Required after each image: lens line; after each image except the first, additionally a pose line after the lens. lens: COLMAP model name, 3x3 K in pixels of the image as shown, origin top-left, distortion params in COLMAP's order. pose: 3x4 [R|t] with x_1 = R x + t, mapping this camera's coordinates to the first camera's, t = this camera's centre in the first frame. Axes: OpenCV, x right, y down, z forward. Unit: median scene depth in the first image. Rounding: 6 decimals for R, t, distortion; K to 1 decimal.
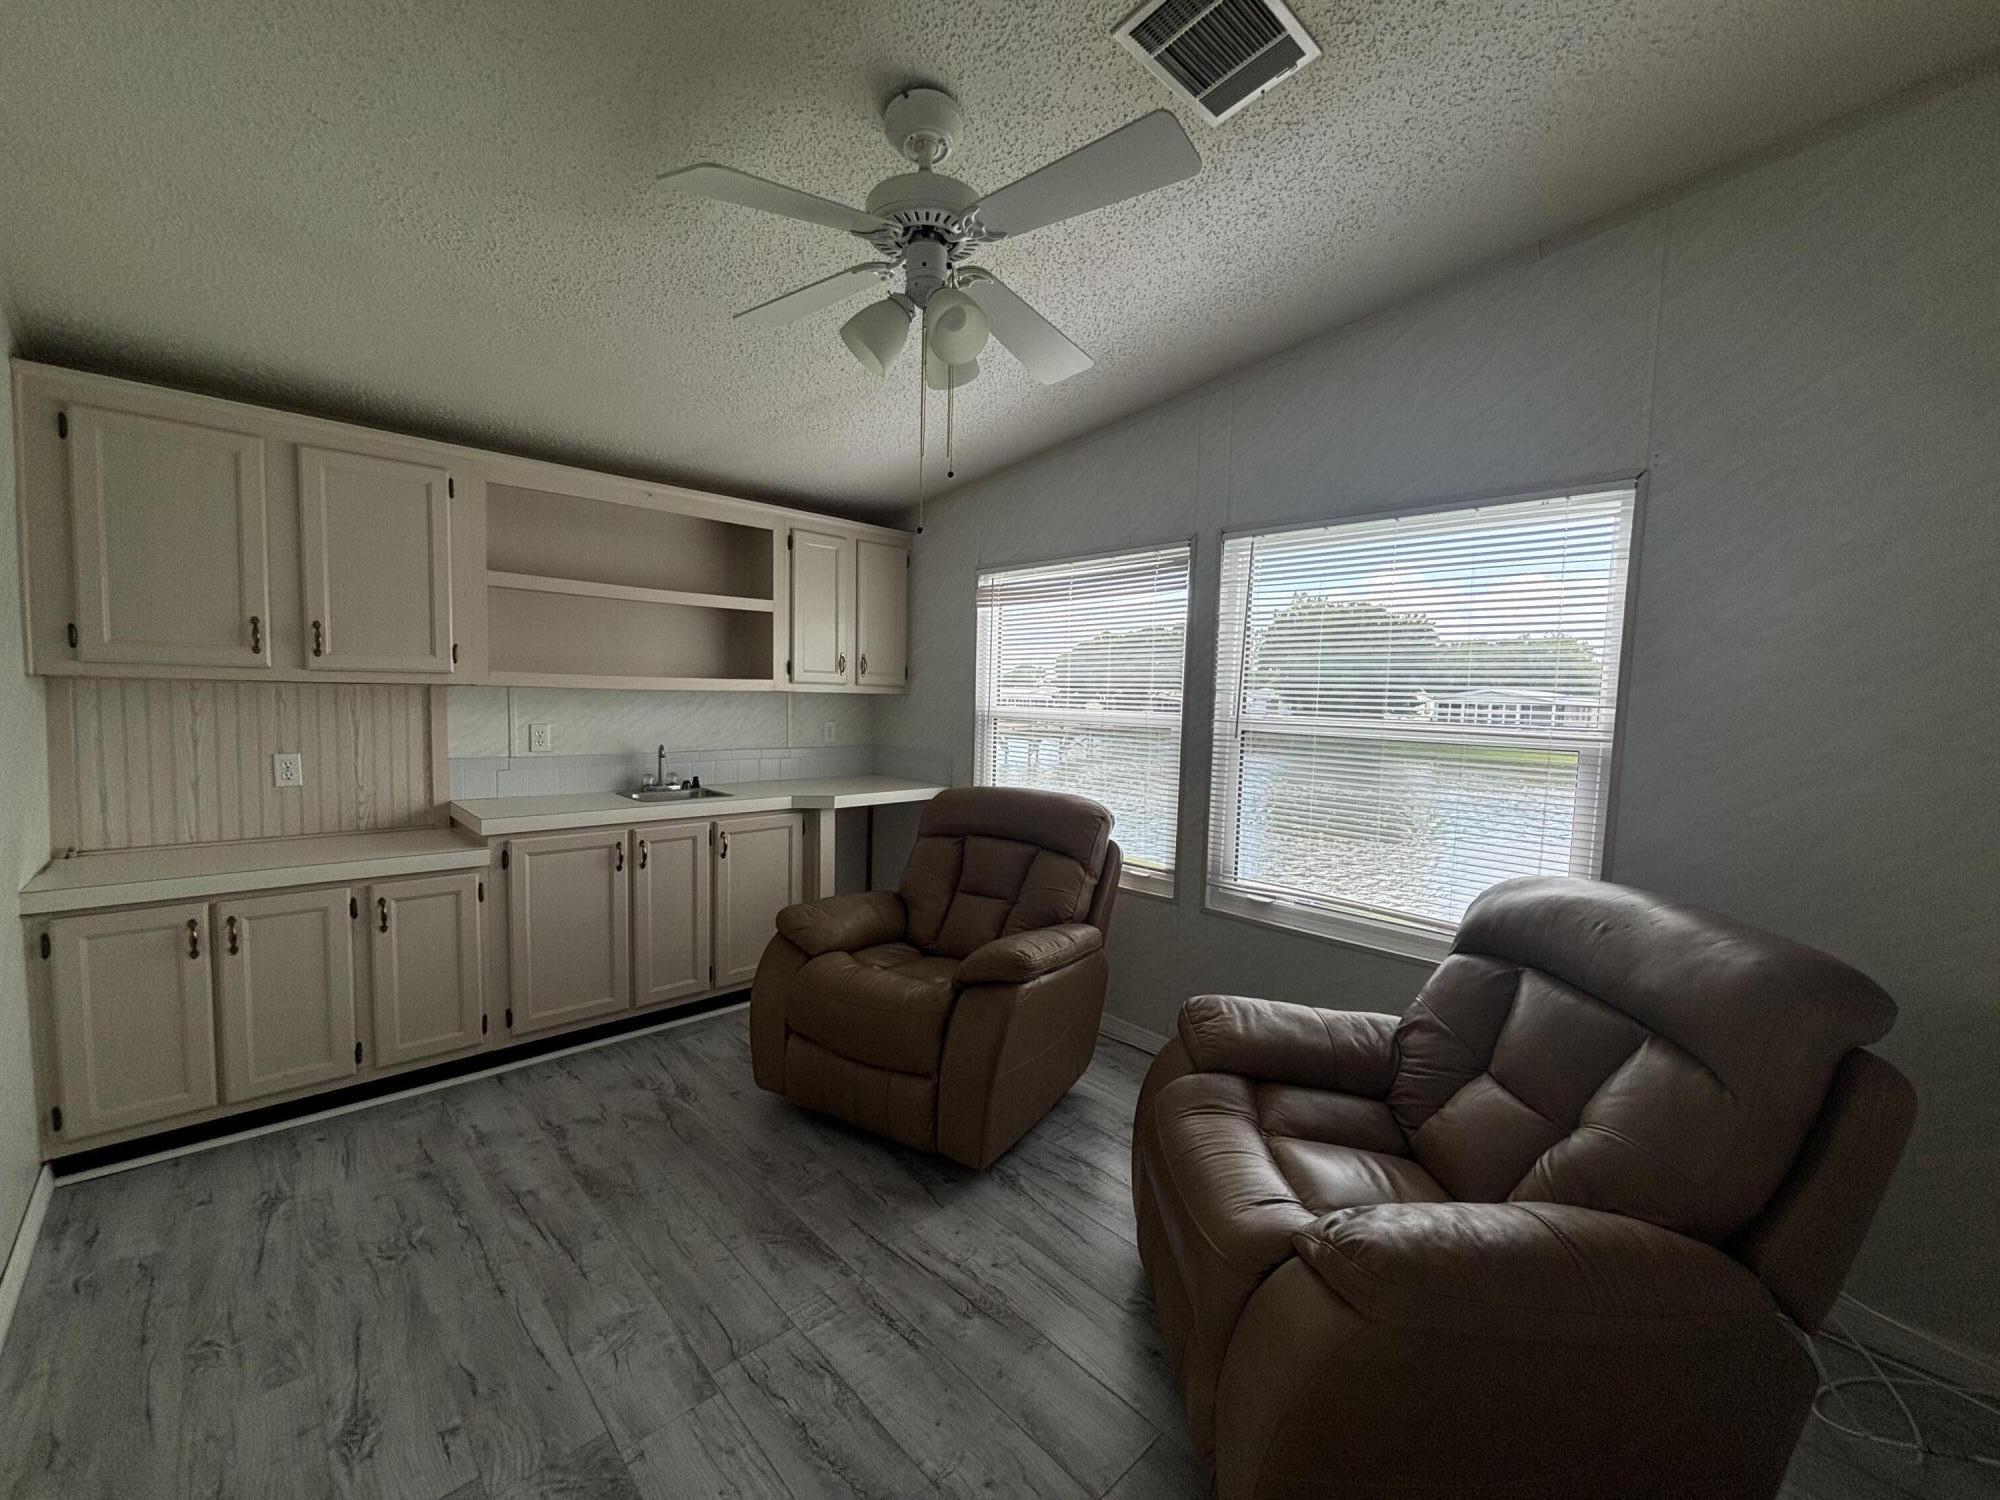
lens RADIAL K [[810.2, 0, 994.6], [0, 810.2, 745.8], [0, 0, 1]] dist [-0.001211, -0.000568]
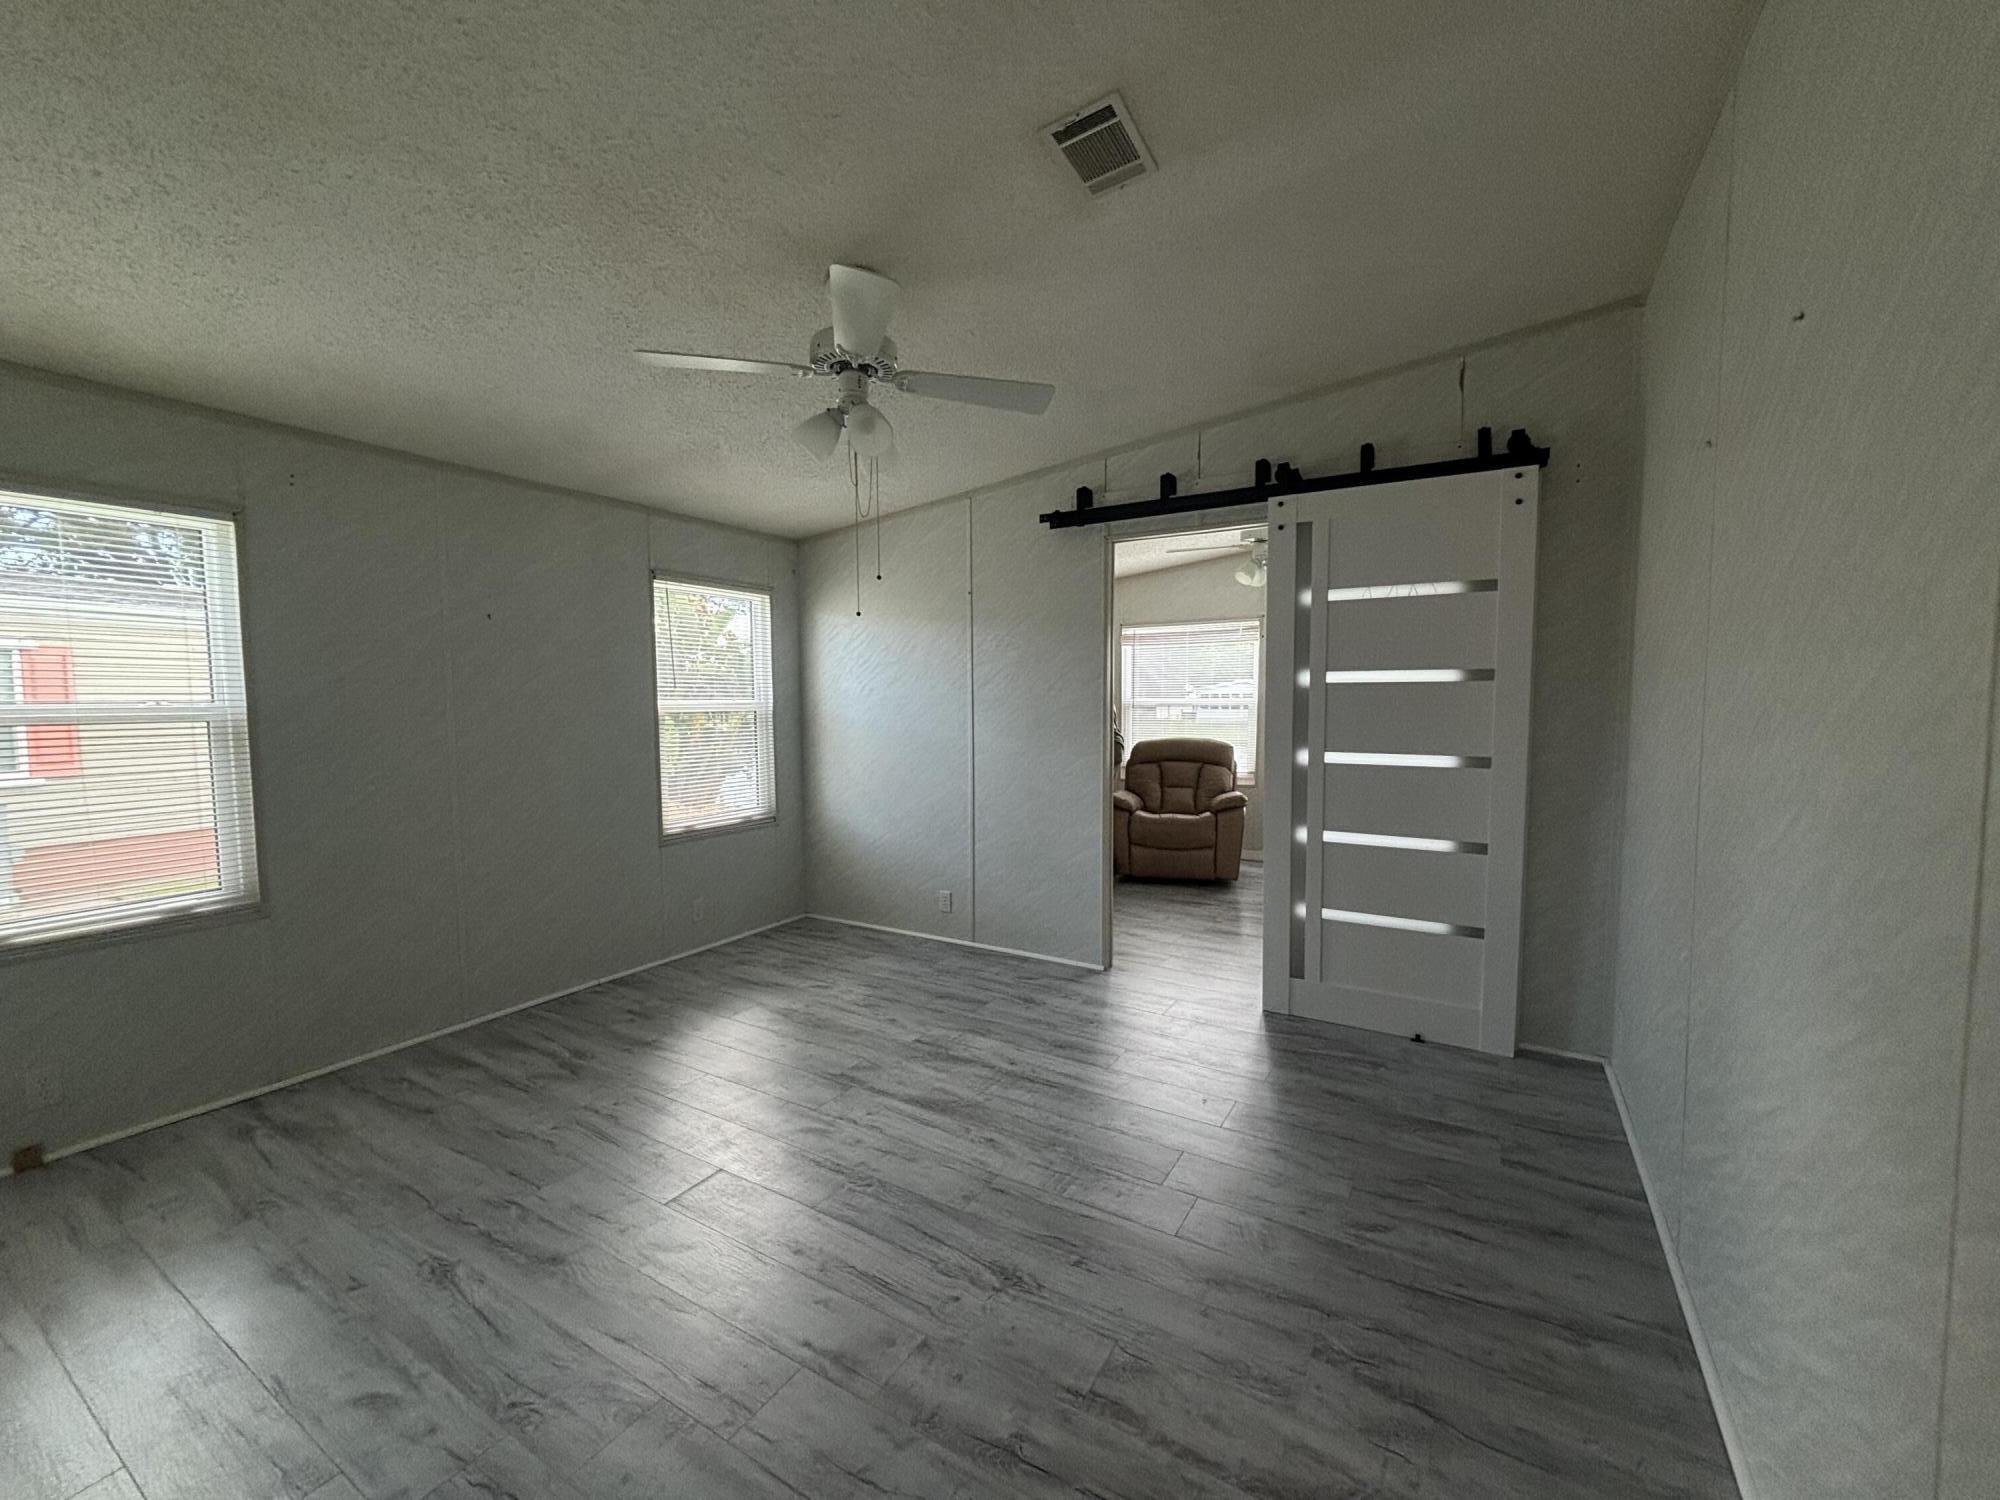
lens RADIAL K [[810.2, 0, 994.3], [0, 810.2, 755.4], [0, 0, 1]] dist [-0.001211, -0.000568]
pose [[0.961334, -0.048422, 0.271096, -1.014087], [0.044715, 0.998803, 0.019837, 0.035188], [-0.271732, -0.006948, 0.962348, -0.881640]]
